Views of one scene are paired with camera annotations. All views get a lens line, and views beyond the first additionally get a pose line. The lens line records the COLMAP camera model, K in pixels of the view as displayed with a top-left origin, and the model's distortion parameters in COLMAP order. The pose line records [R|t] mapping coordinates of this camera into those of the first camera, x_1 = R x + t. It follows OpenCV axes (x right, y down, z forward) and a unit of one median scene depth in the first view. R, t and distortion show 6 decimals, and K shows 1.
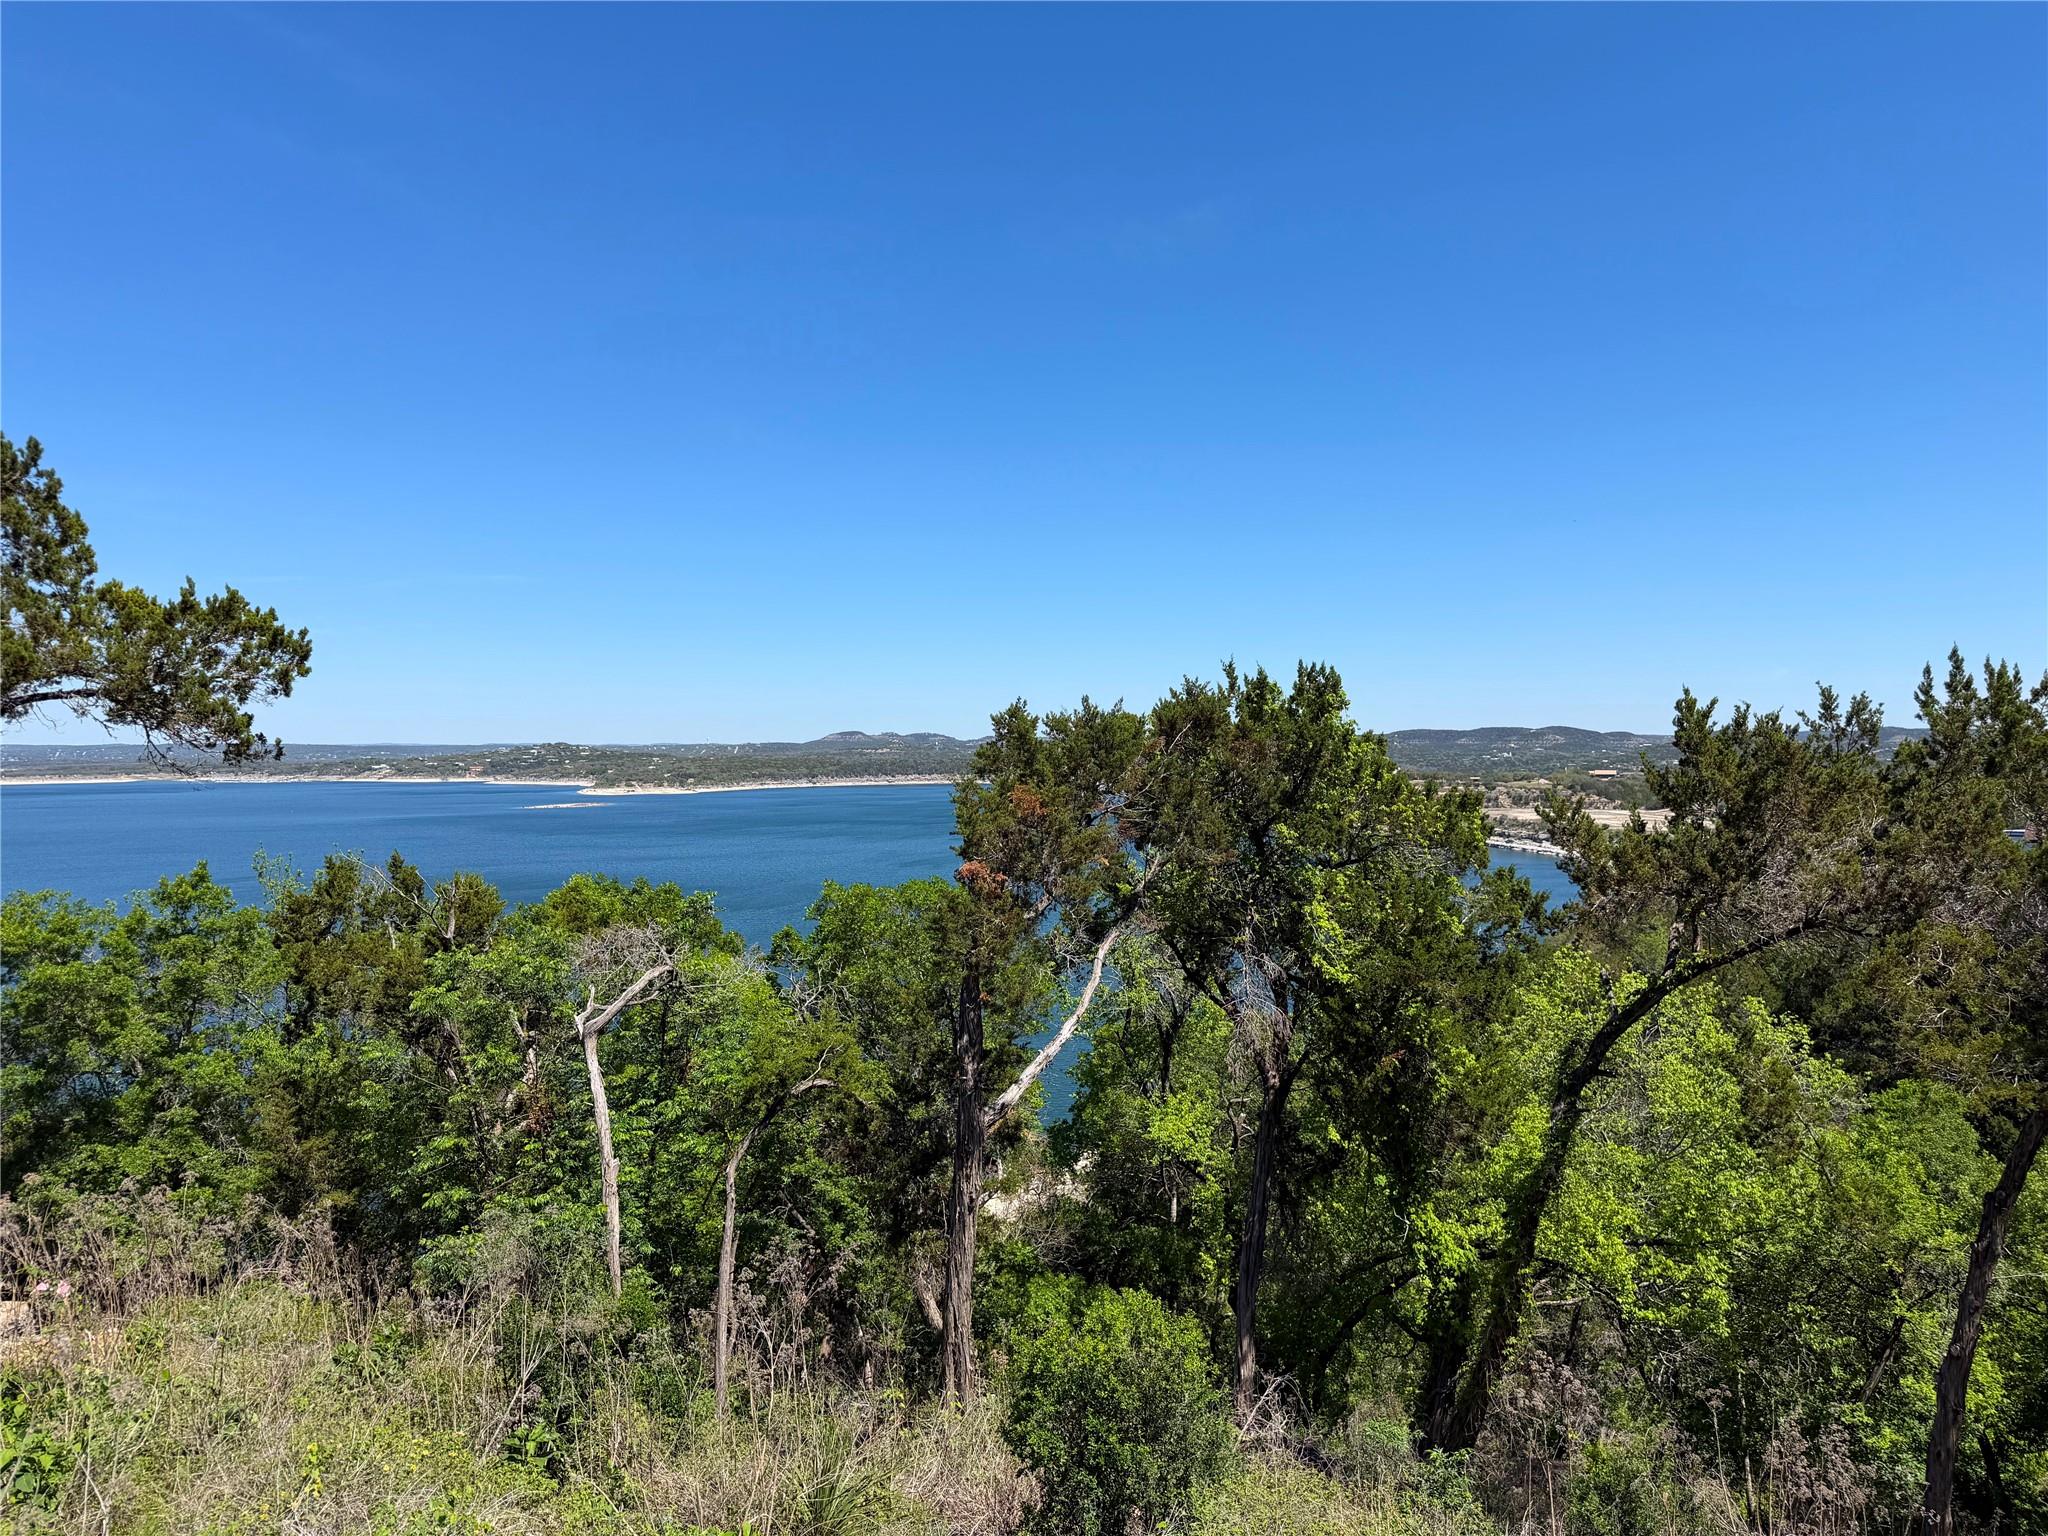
lens RADIAL K [[1432.2, 0, 1019.4], [0, 1432.2, 768.9], [0, 0, 1]] dist [0.122863, -0.180059]
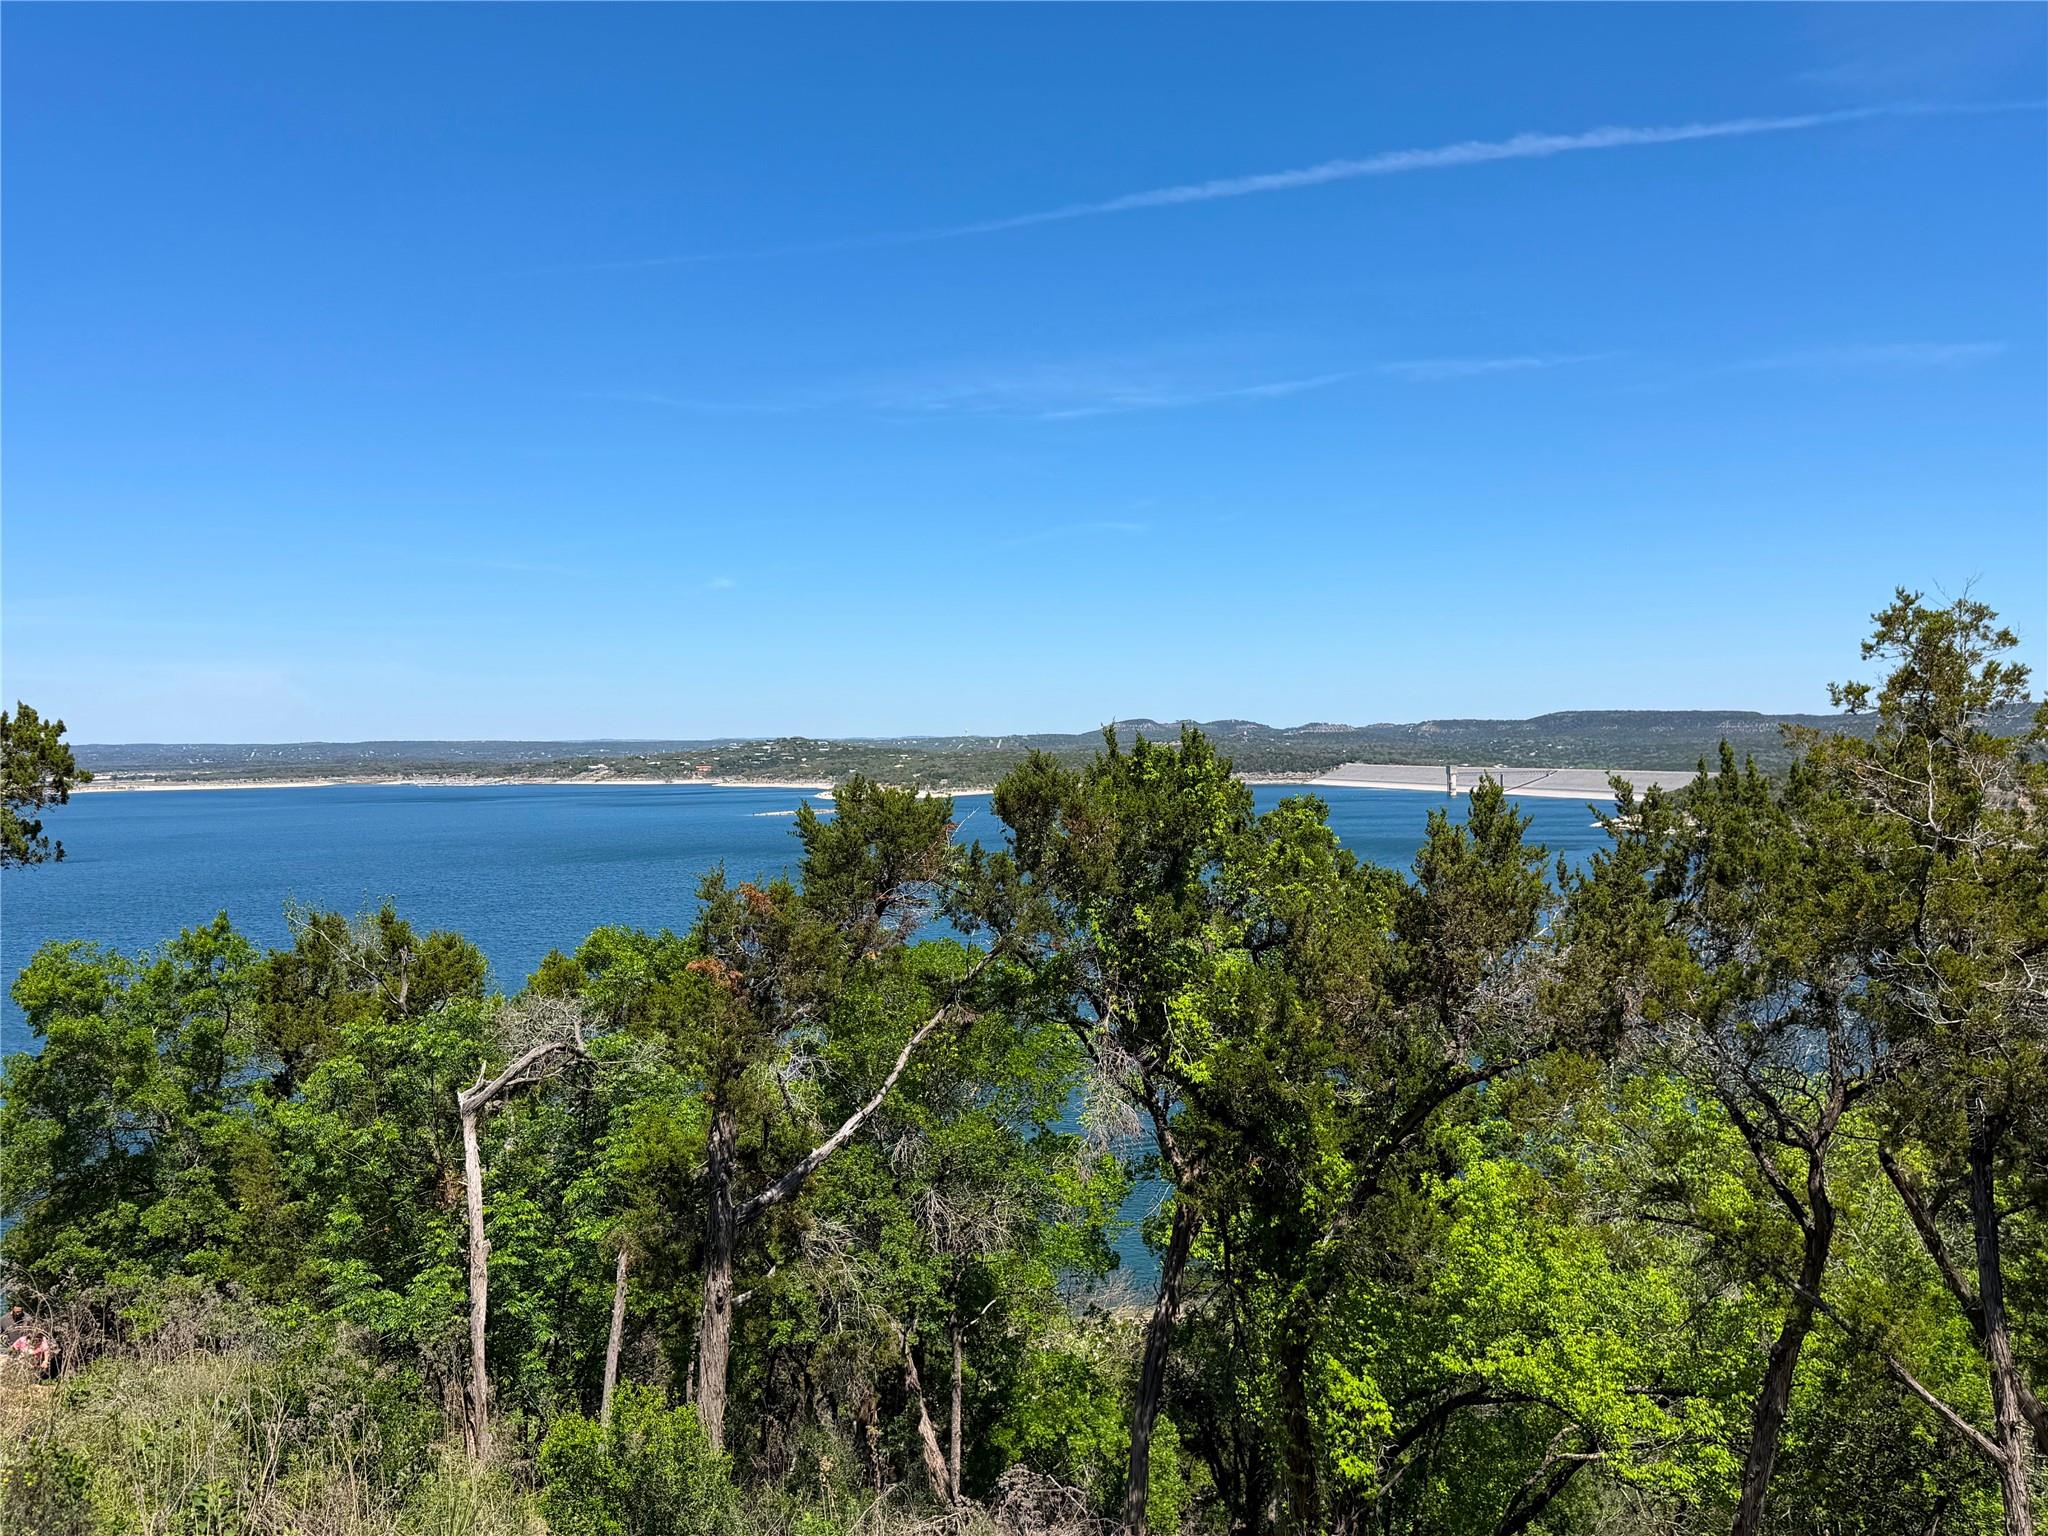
lens RADIAL K [[1786.4, 0, 1017.9], [0, 1786.4, 782.5], [0, 0, 1]] dist [0.173506, -0.345869]
pose [[0.982768, -0.004255, -0.184794, 0.267656], [0.006035, 0.999941, 0.009070, -0.044453], [0.184744, -0.010029, 0.982736, -0.120460]]
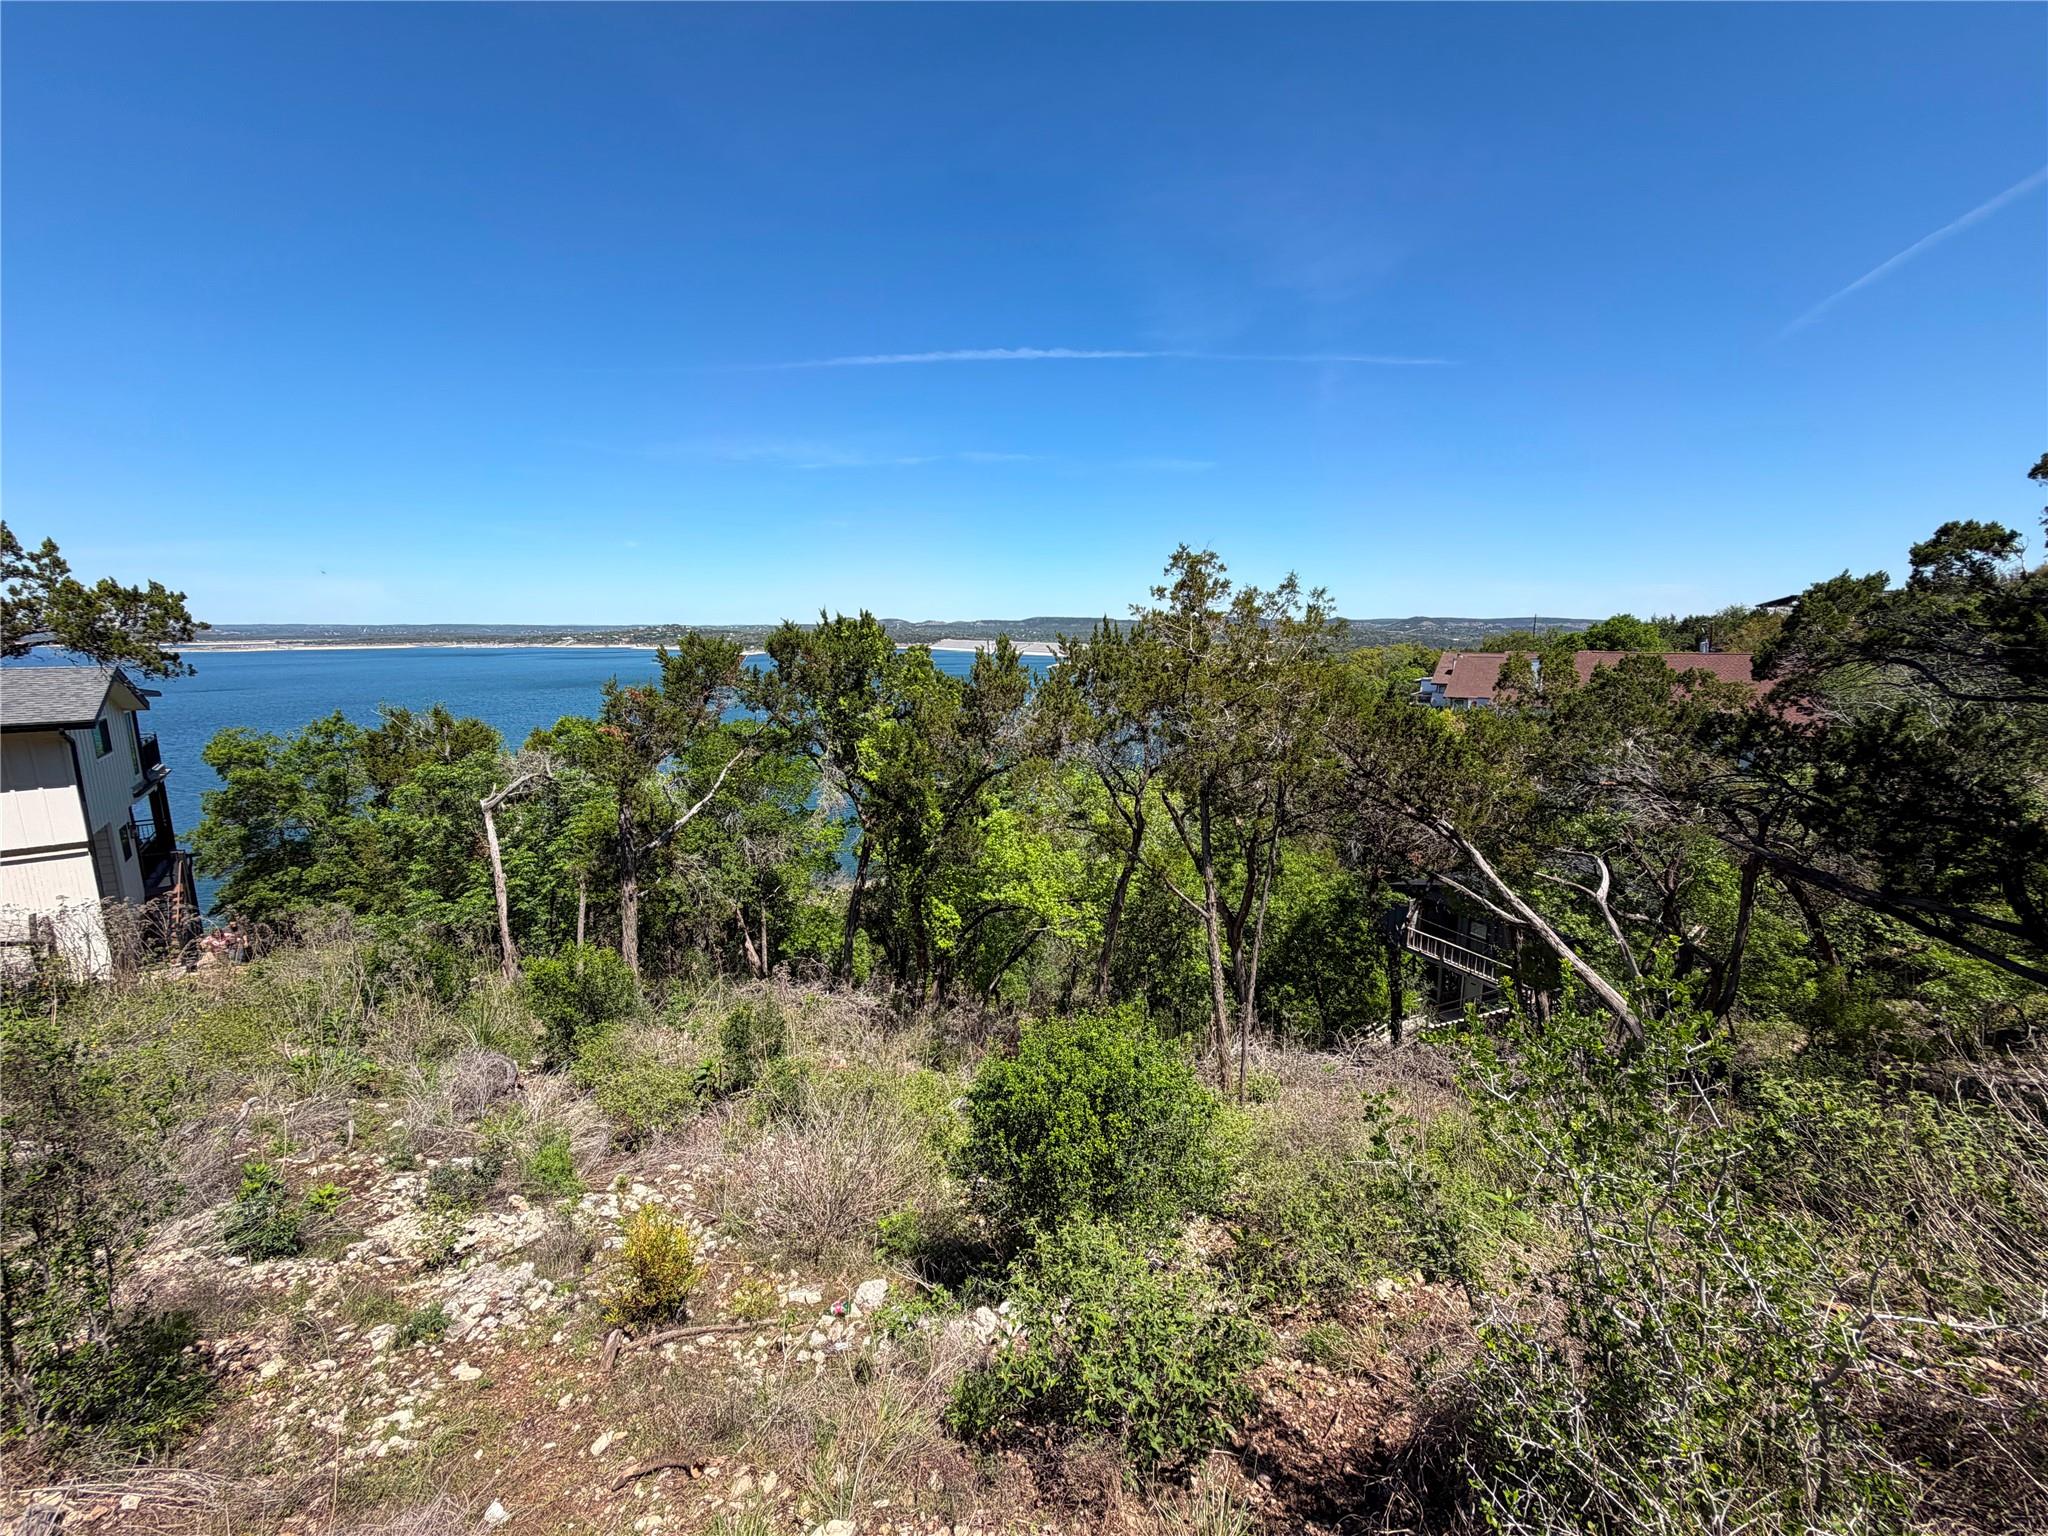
lens RADIAL K [[812.6, 0, 1019.8], [0, 812.6, 769.6], [0, 0, 1]] dist [-0.000303, -0.000357]
pose [[0.996168, -0.013256, 0.086450, 0.271510], [-0.000556, 0.987468, 0.157820, -0.031946], [-0.087459, -0.157263, 0.983676, -0.076487]]
